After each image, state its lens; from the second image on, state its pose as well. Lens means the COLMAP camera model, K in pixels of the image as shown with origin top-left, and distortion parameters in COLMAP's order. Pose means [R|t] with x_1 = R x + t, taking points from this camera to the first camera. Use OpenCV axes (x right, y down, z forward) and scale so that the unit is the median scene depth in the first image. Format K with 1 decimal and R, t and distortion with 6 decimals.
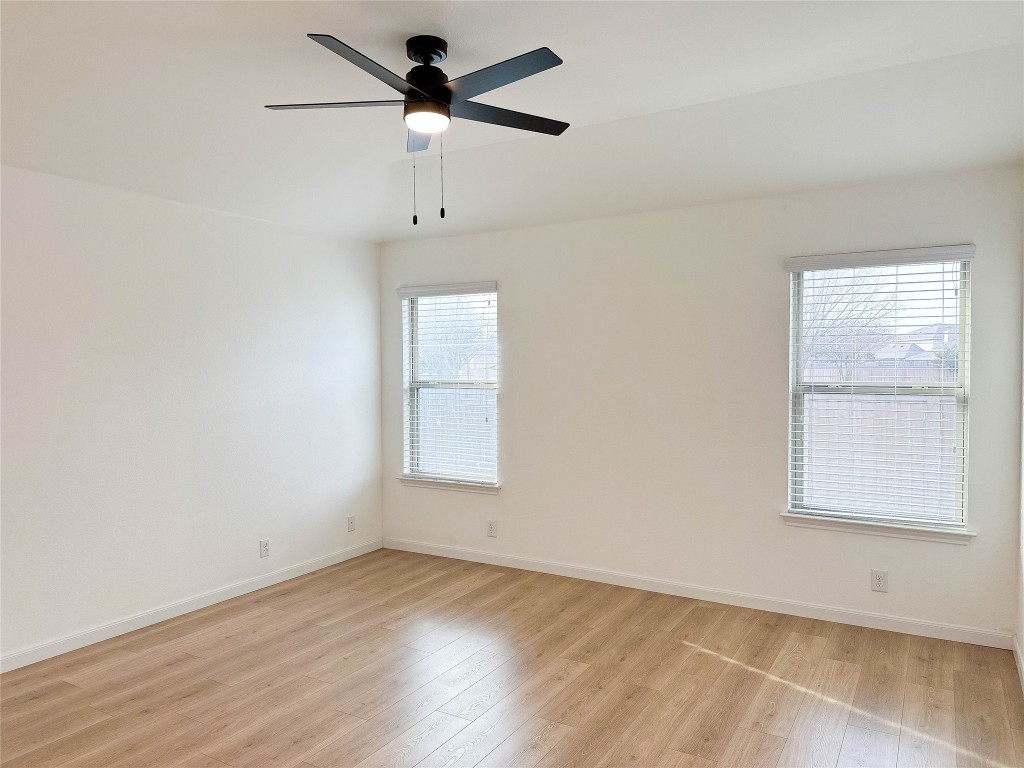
lens RADIAL K [[729.2, 0, 522.0], [0, 729.2, 381.7], [0, 0, 1]] dist [0.036435, -0.004993]
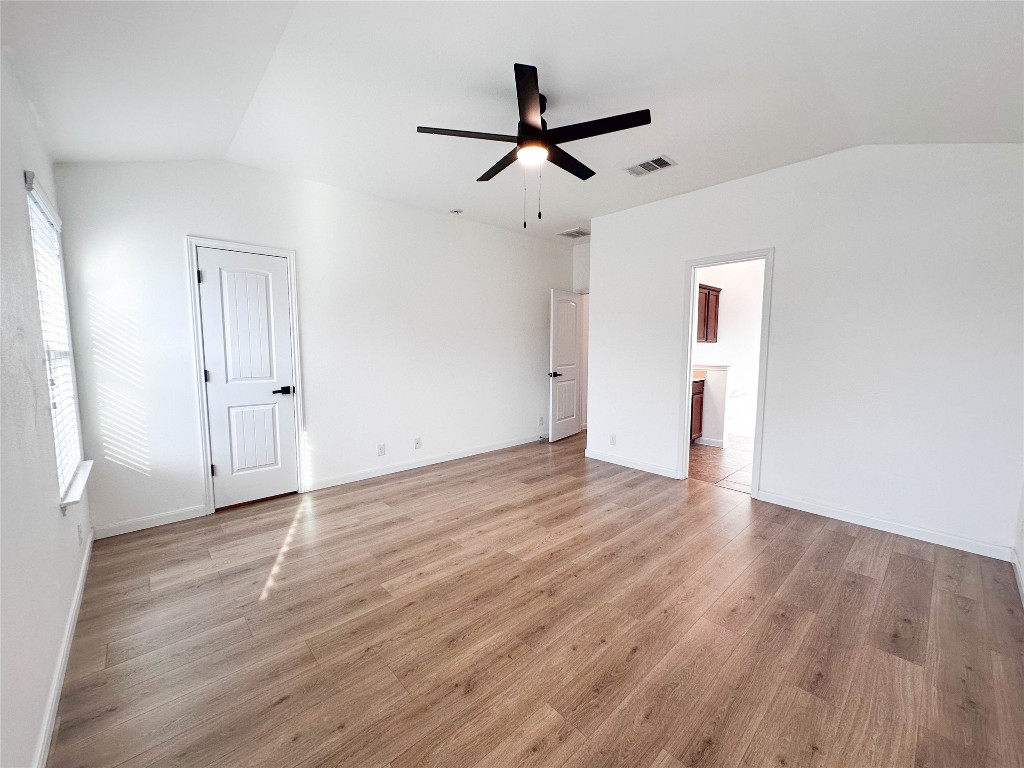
lens RADIAL K [[408.8, 0, 512.0], [0, 408.8, 384.0], [0, 0, 1]] dist [0.019251, 0.000079]
pose [[-0.955903, -0.022091, 0.292849, -0.283832], [0.013154, 0.992945, 0.117841, 0.004438], [-0.293387, 0.116497, -0.948869, 1.524226]]
